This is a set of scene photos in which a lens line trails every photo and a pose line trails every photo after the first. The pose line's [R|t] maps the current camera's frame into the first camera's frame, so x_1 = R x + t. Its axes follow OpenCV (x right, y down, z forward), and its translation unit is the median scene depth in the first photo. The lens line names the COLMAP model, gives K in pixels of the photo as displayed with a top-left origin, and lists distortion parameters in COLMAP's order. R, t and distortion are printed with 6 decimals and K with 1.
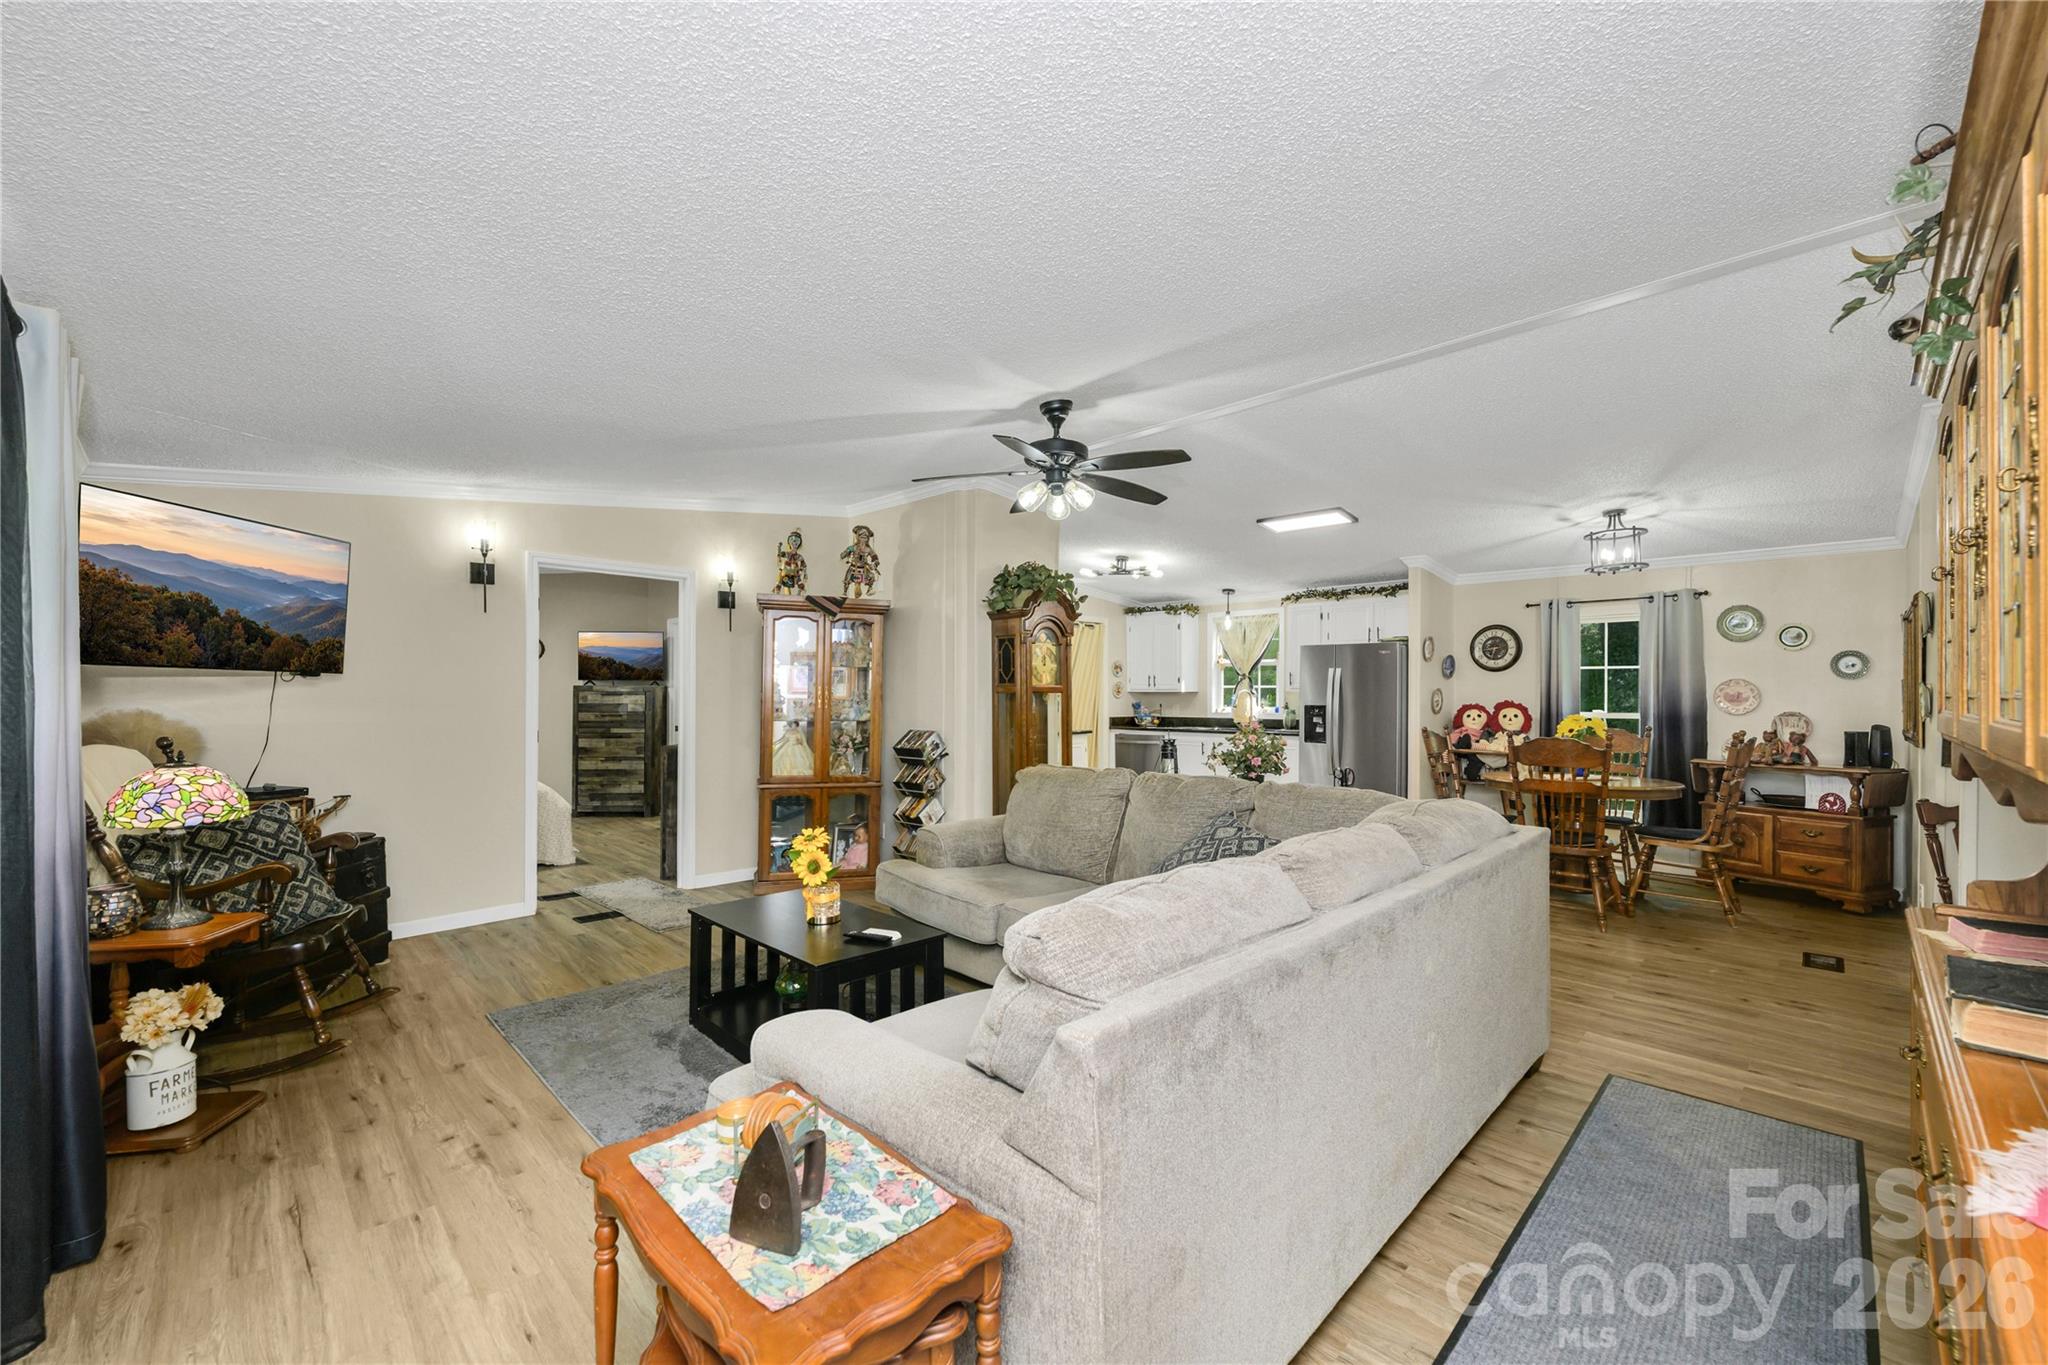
lens RADIAL K [[817.9, 0, 1029.9], [0, 817.9, 687.8], [0, 0, 1]] dist [-0.002072, 0.000343]
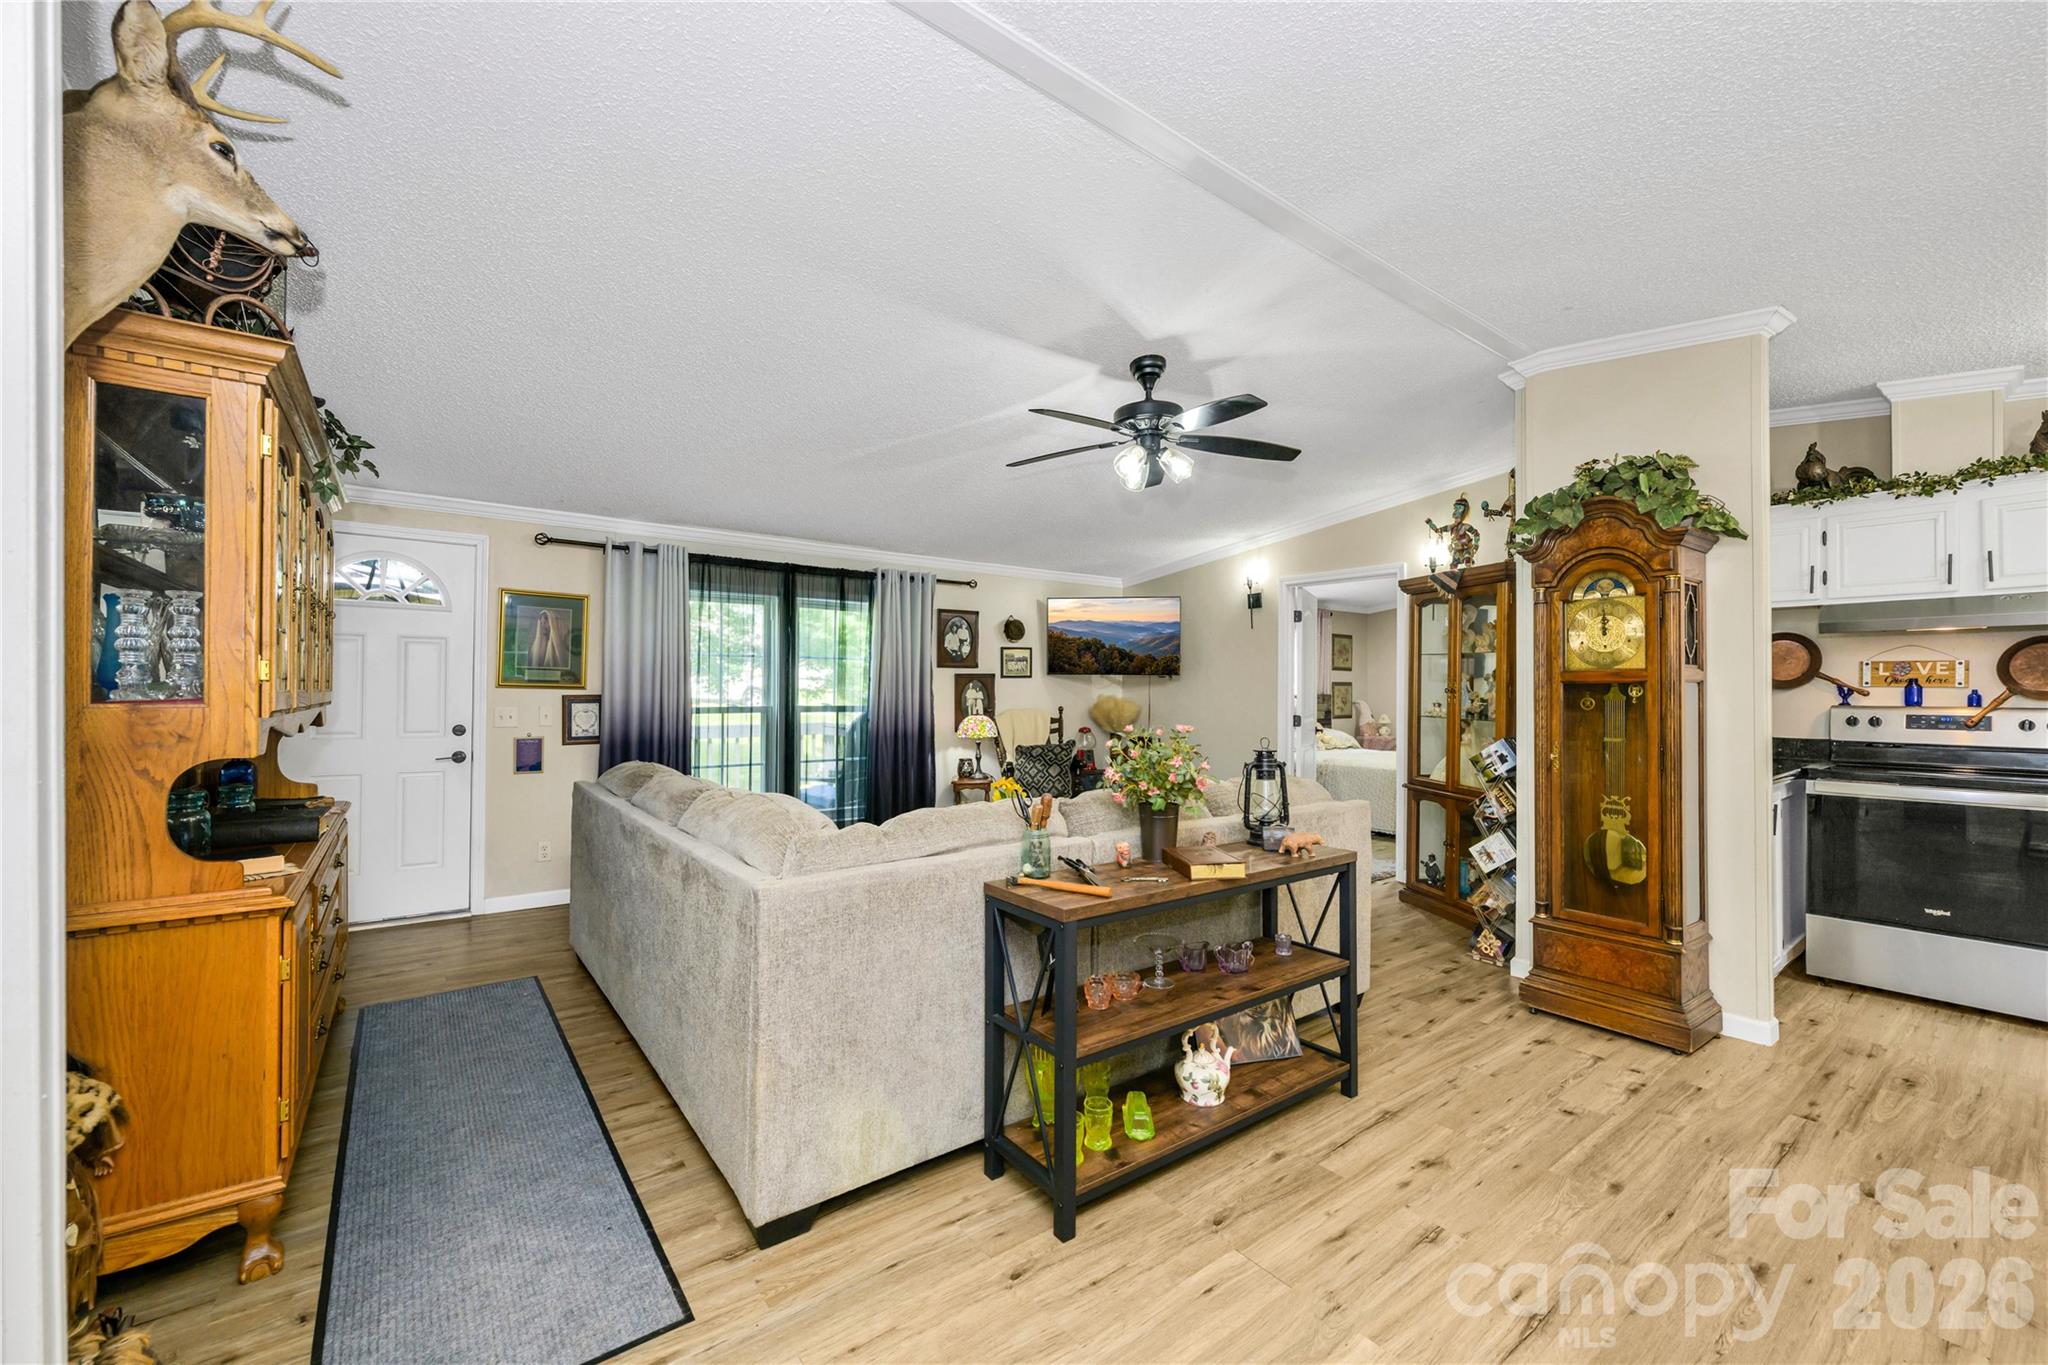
lens RADIAL K [[817.9, 0, 1031.4], [0, 817.9, 681.6], [0, 0, 1]] dist [-0.002072, 0.000343]
pose [[-0.134329, -0.011535, -0.990870, 0.500338], [0.003169, 0.999922, -0.012070, 0.009145], [0.990932, -0.004761, -0.134282, 0.524266]]
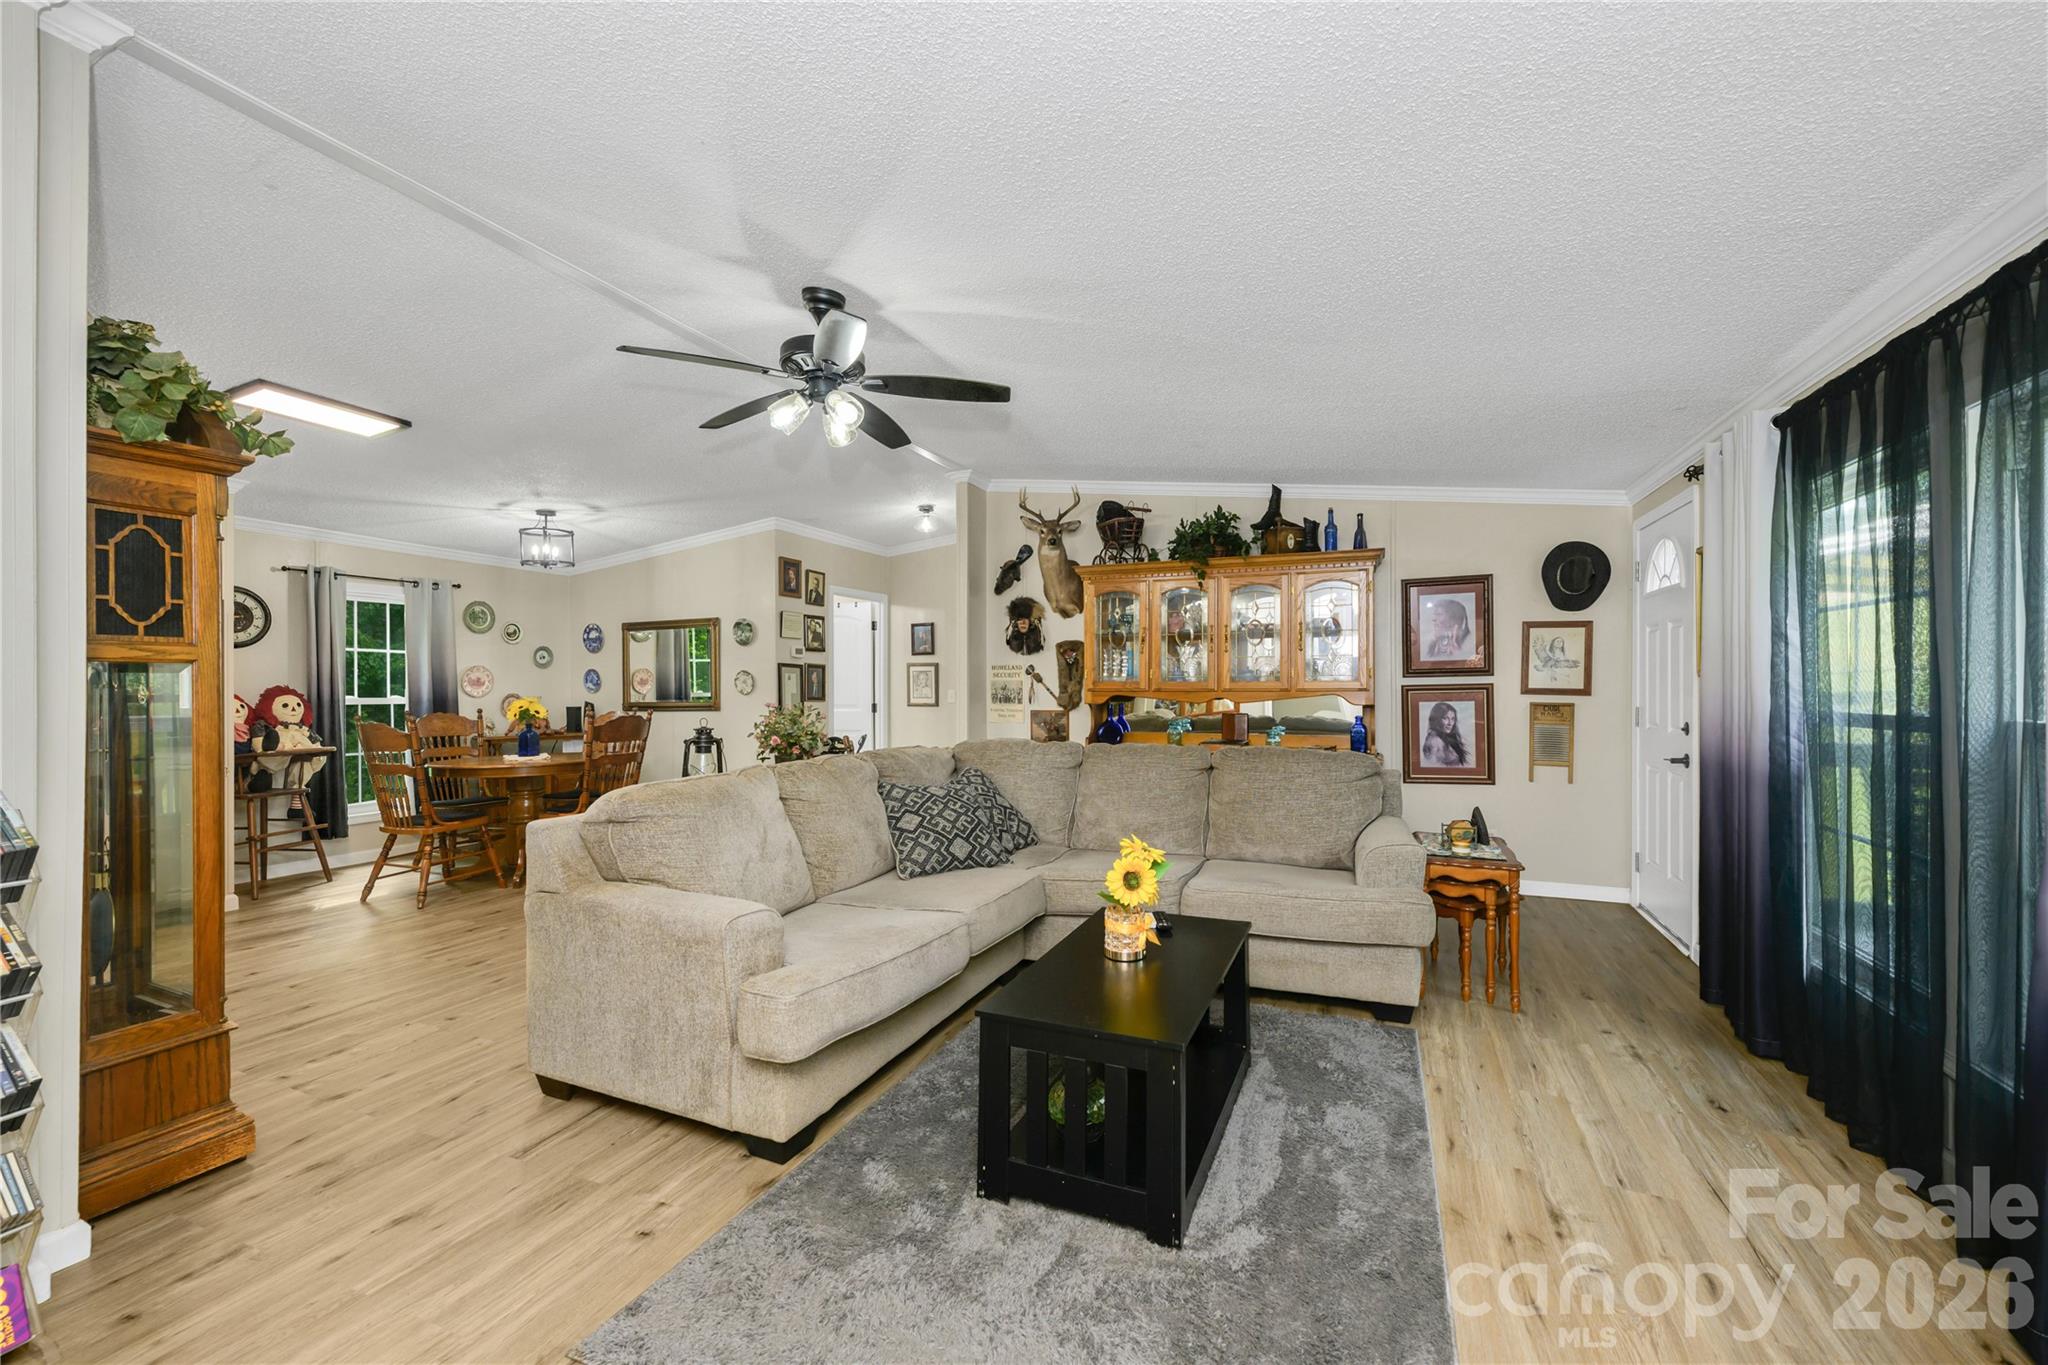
lens RADIAL K [[817.9, 0, 1035.3], [0, 817.9, 686.9], [0, 0, 1]] dist [-0.002072, 0.000343]
pose [[-0.383351, -0.001798, 0.923601, -0.399400], [-0.004098, 0.999992, 0.000246, 0.012572], [-0.923594, -0.003690, -0.383355, 0.584610]]
